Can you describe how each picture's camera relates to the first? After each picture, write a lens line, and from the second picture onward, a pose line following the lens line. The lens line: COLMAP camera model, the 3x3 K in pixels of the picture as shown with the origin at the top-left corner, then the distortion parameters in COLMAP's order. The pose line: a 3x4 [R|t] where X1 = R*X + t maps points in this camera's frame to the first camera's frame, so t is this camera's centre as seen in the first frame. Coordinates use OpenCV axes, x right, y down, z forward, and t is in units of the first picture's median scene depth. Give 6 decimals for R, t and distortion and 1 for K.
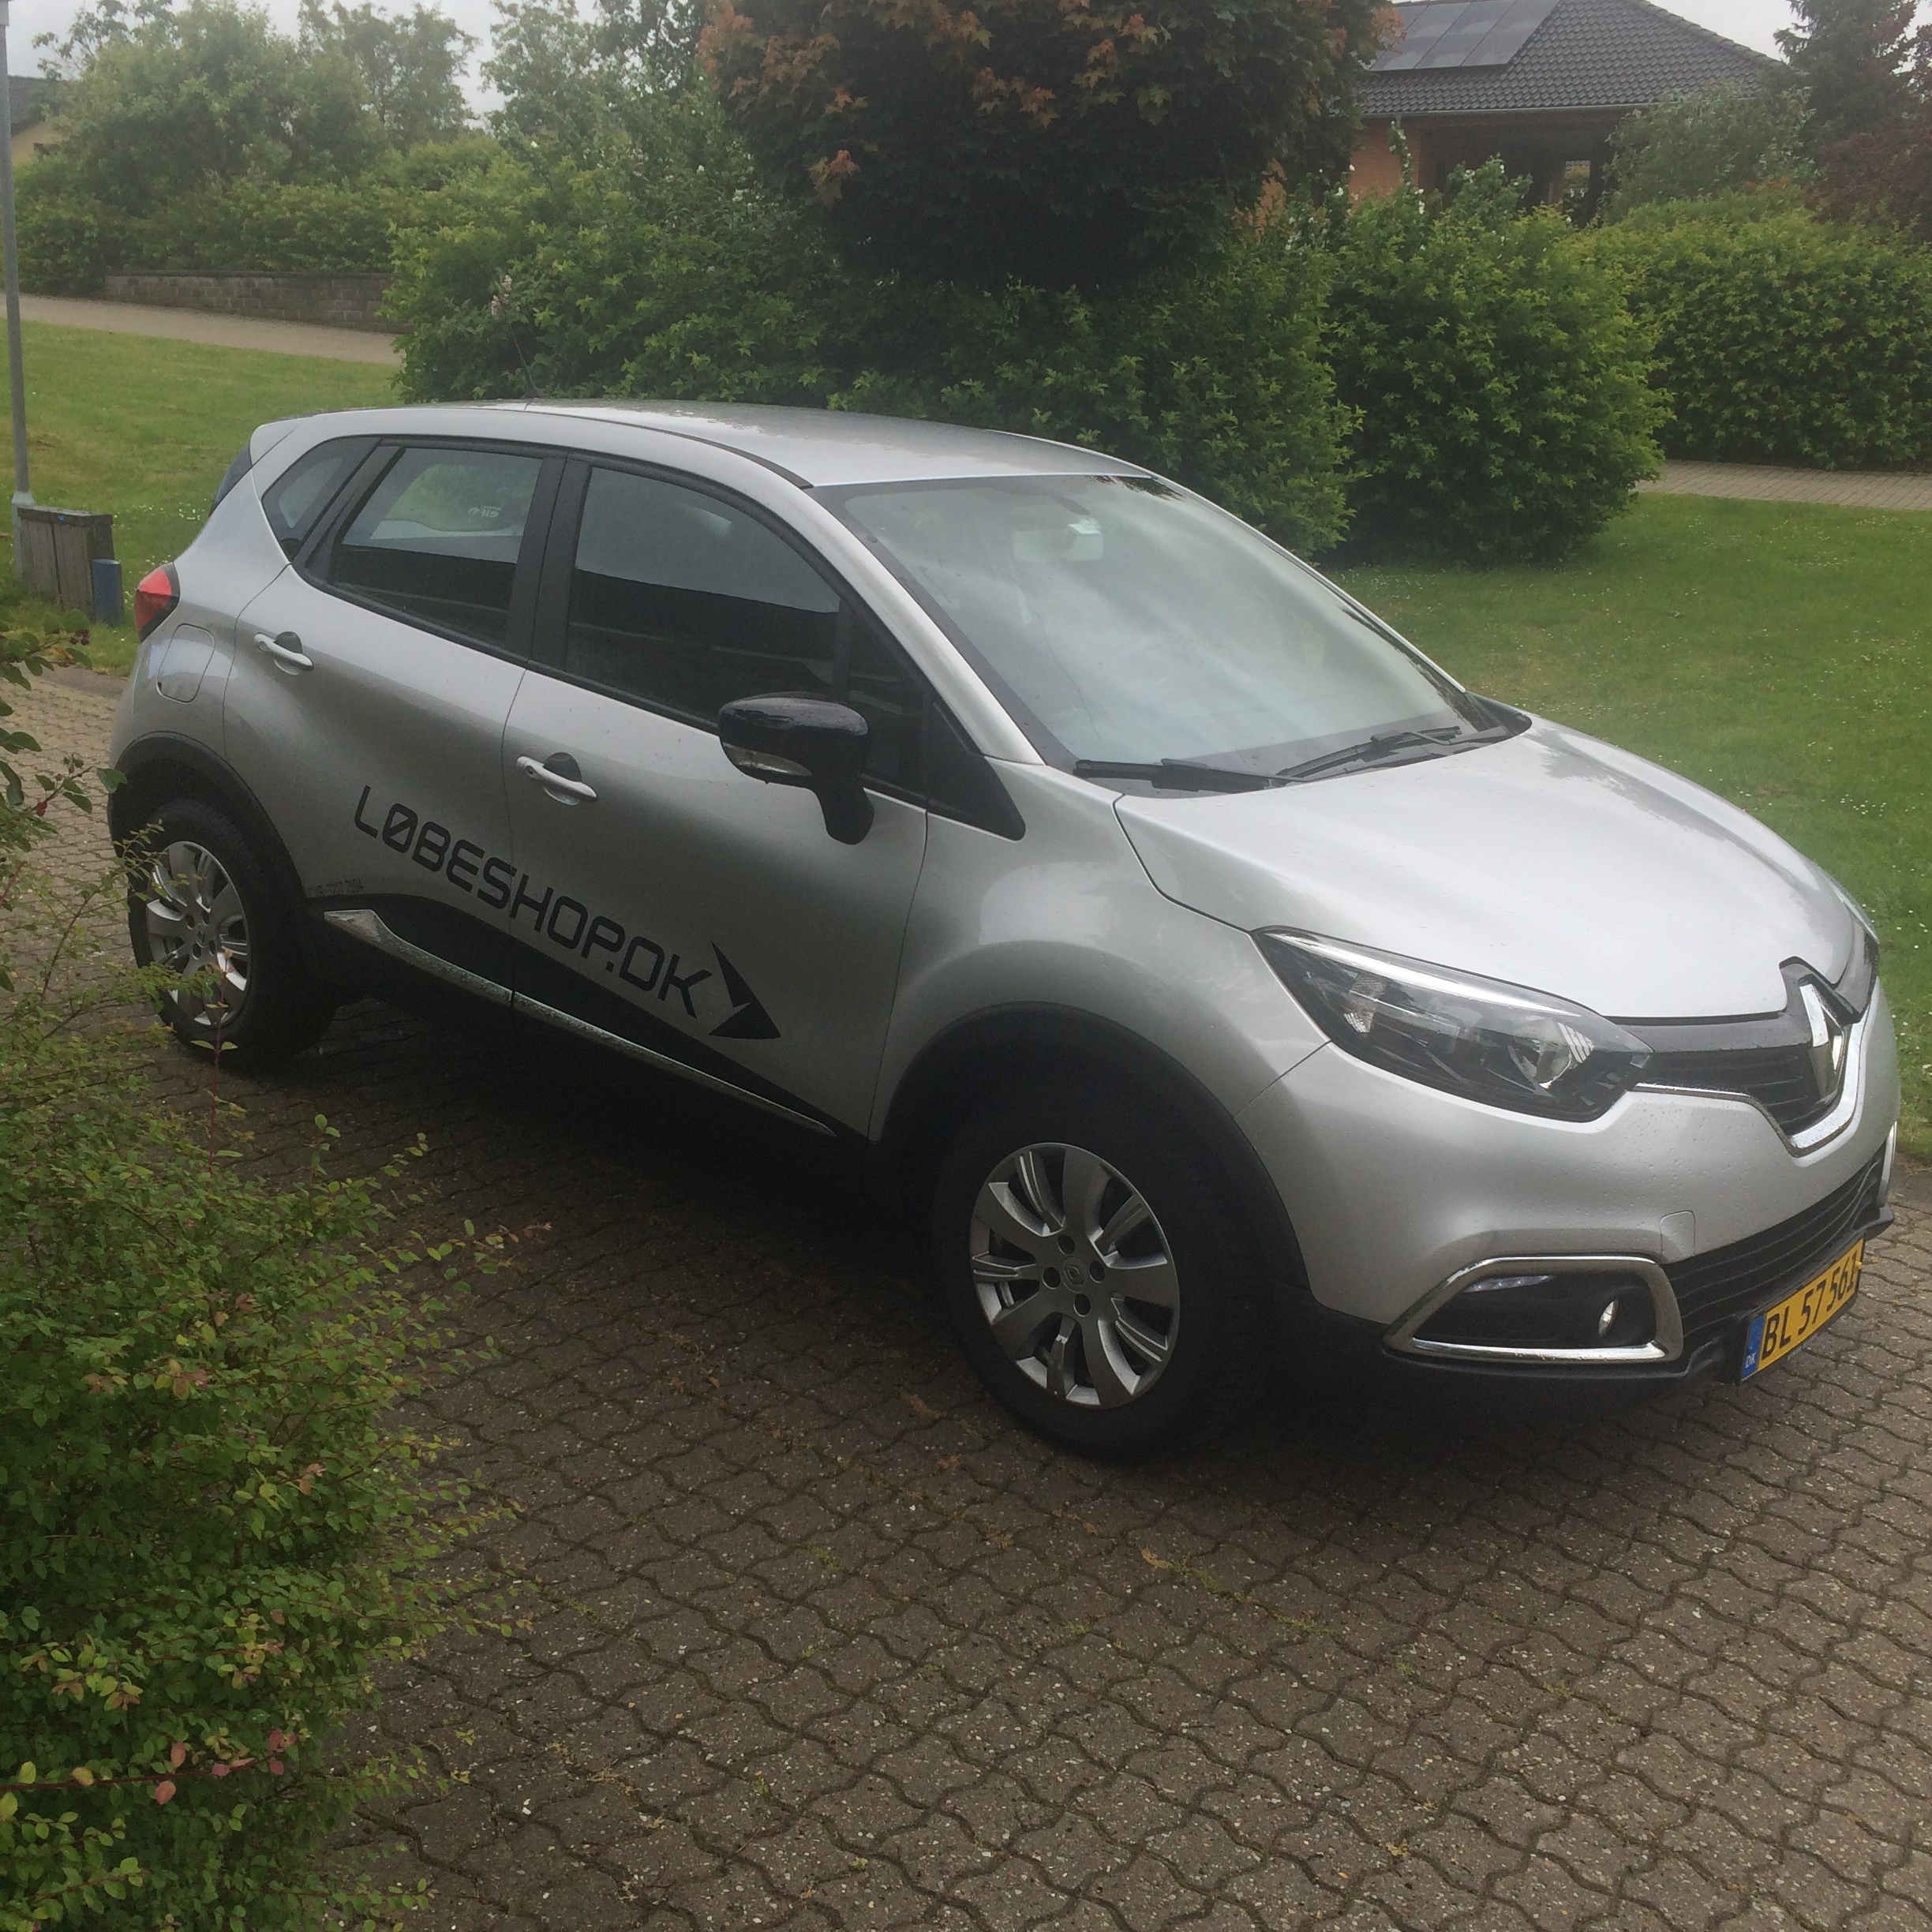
lens RADIAL K [[2187.0, 0, 965.8], [0, 2187.0, 967.4], [0, 0, 1]] dist [0.043148, 0.000000]
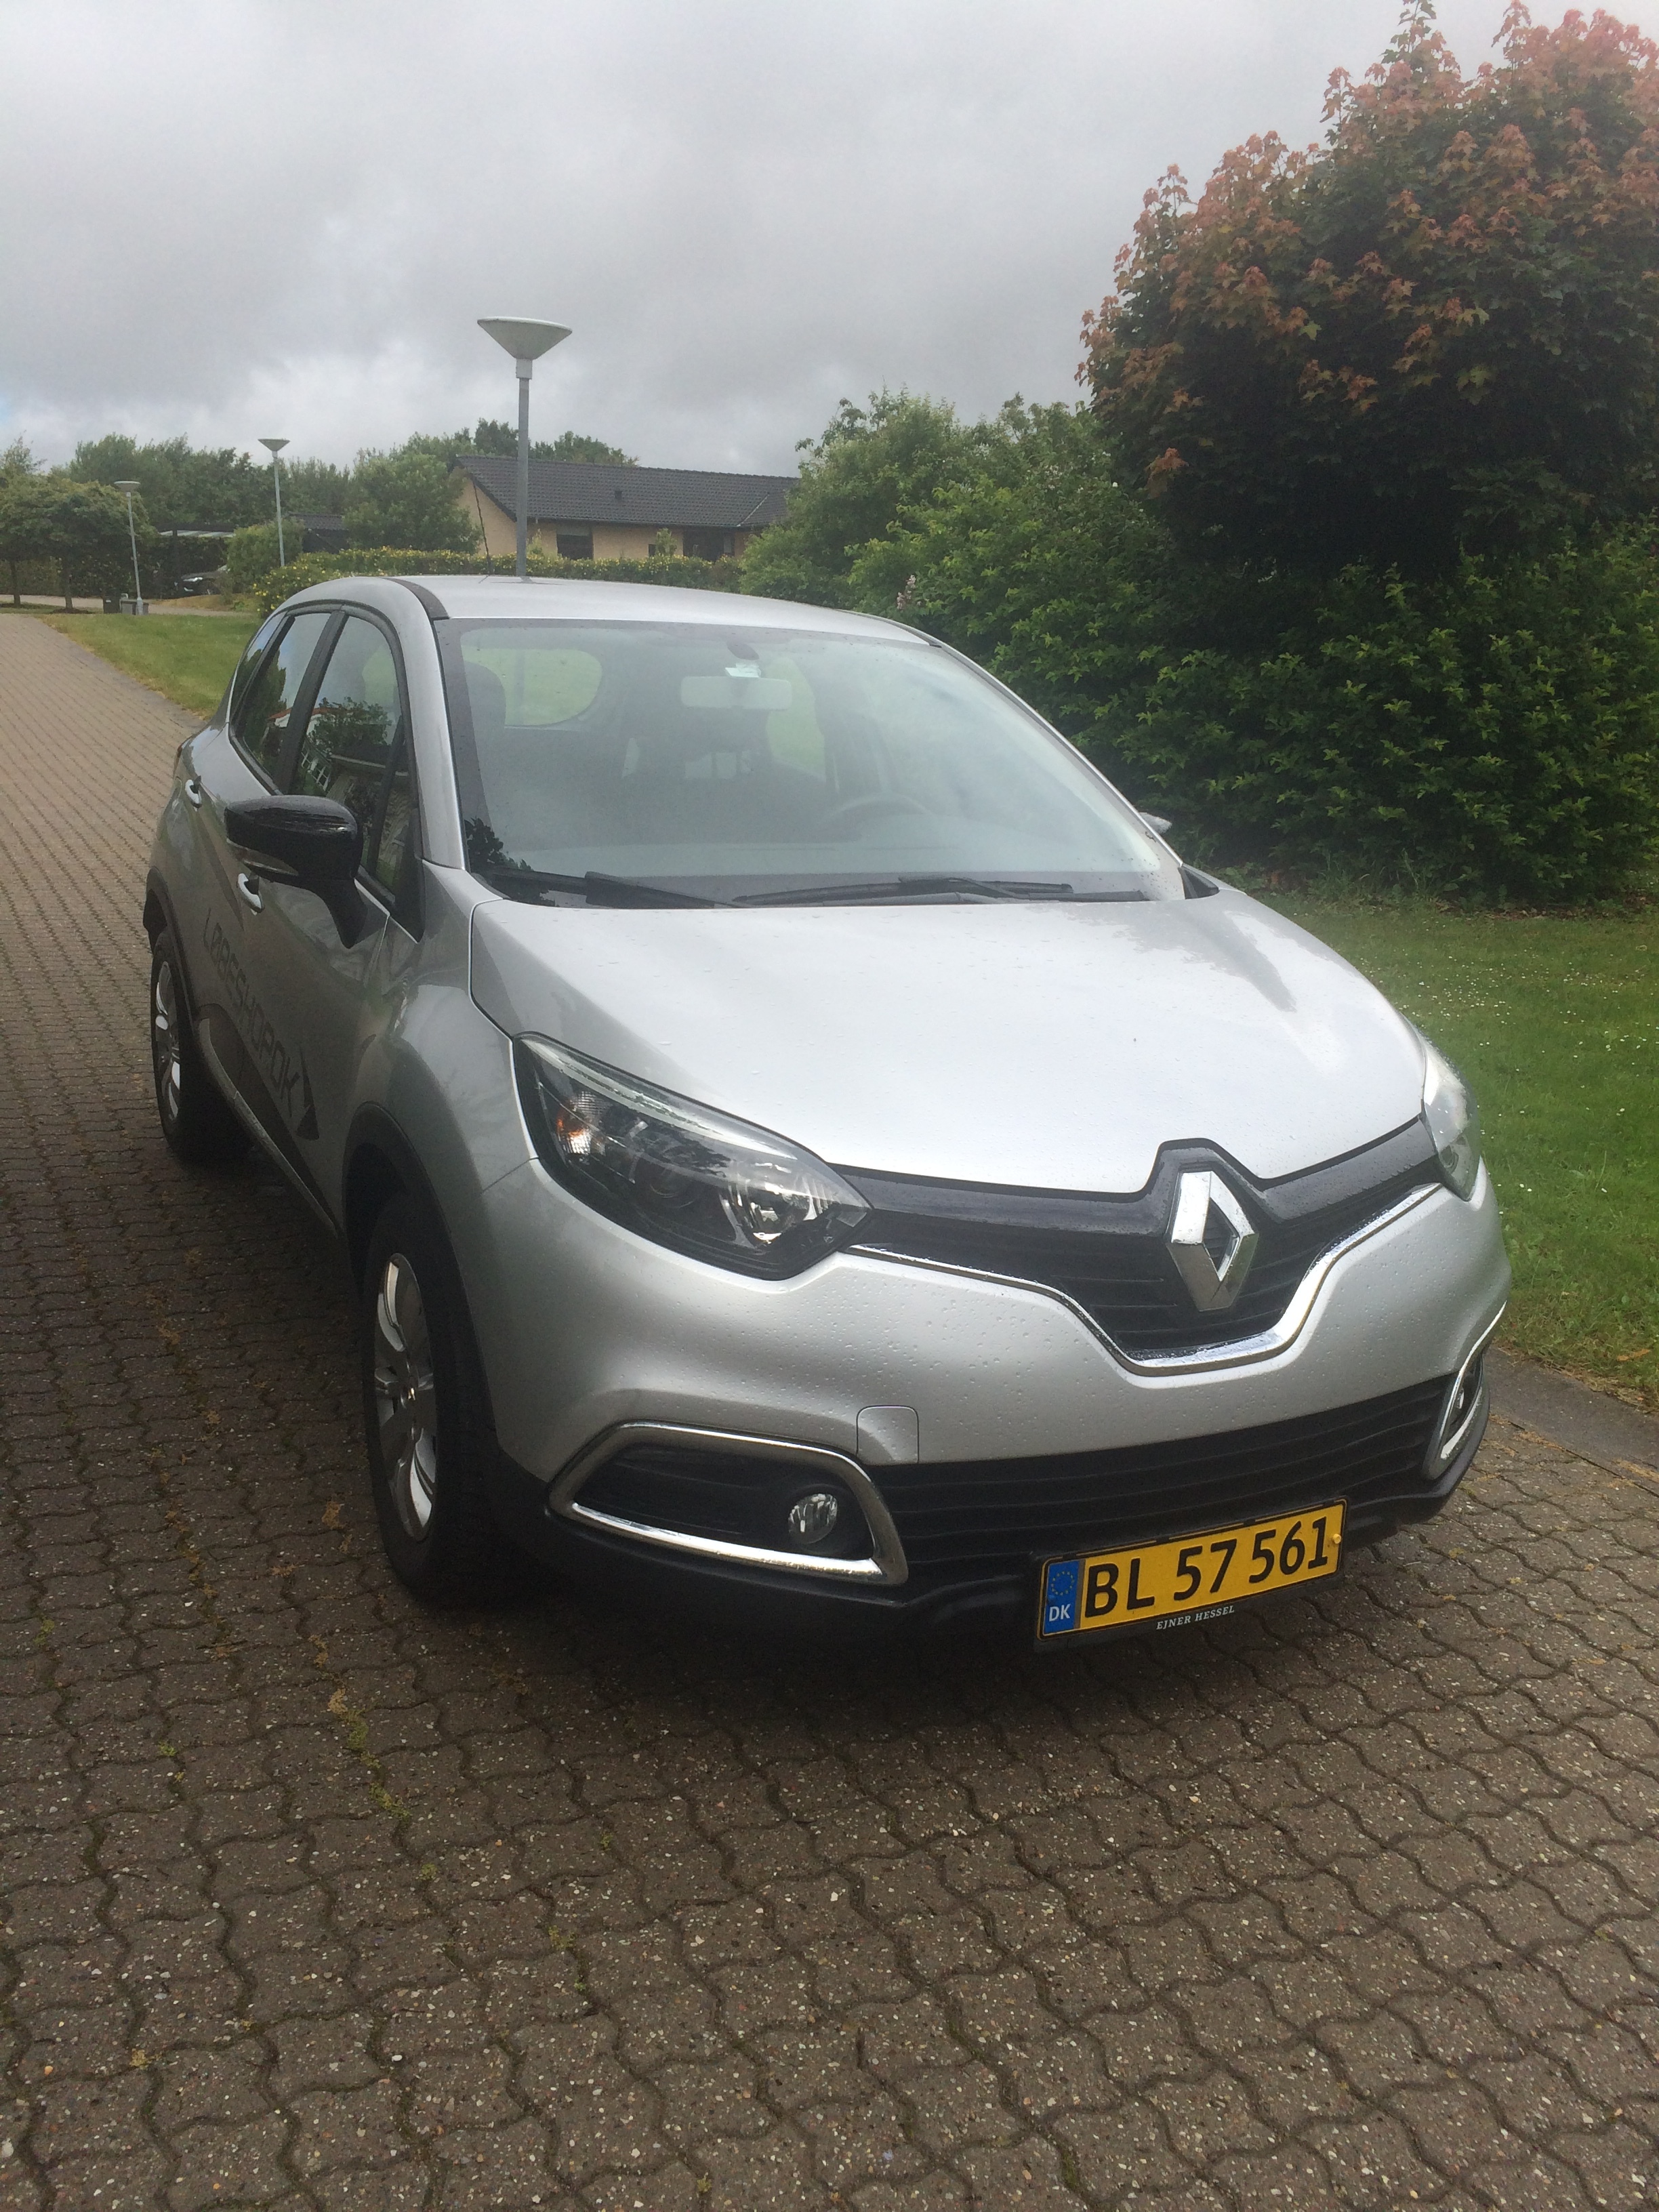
lens RADIAL K [[1871.1, 0, 827.3], [0, 1871.1, 1108.1], [0, 0, 1]] dist [0.049955, -0.048904]
pose [[0.922815, 0.088036, -0.375050, 0.167233], [-0.109464, 0.993332, -0.036170, 0.008262], [0.369365, 0.074432, 0.926299, 0.097302]]
